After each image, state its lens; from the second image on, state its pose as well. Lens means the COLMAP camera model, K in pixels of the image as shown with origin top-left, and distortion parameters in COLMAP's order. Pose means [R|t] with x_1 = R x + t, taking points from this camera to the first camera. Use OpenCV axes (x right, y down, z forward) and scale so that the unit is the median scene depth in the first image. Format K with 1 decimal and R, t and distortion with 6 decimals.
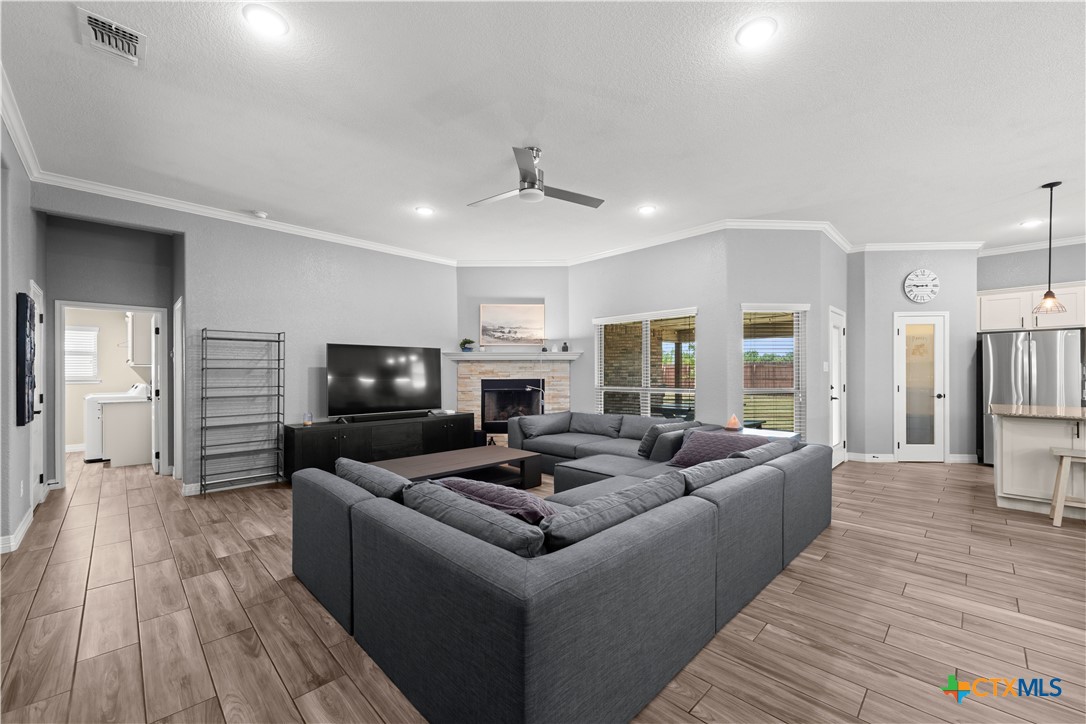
lens RADIAL K [[434.2, 0, 549.9], [0, 434.2, 372.3], [0, 0, 1]] dist [-0.000756, 0.000320]
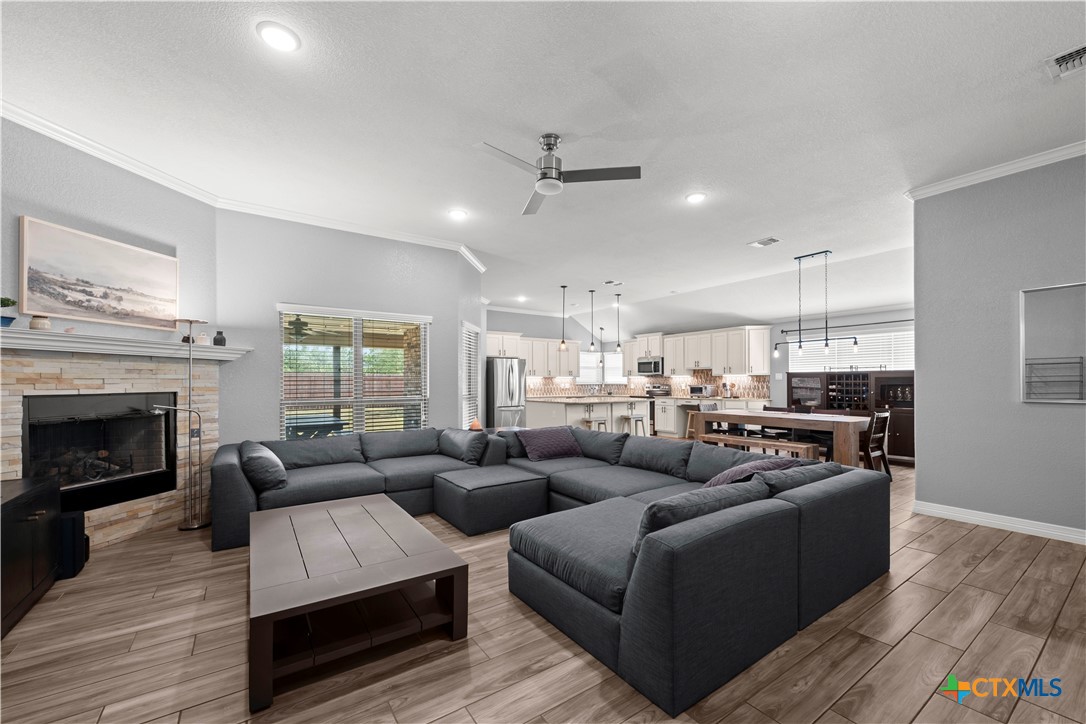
lens RADIAL K [[434.2, 0, 554.0], [0, 434.2, 381.4], [0, 0, 1]] dist [-0.000756, 0.000320]
pose [[0.171661, 0.003850, 0.985148, -0.539915], [0.000545, 0.999992, -0.004003, 0.005036], [-0.985156, 0.001224, 0.171658, 0.477617]]
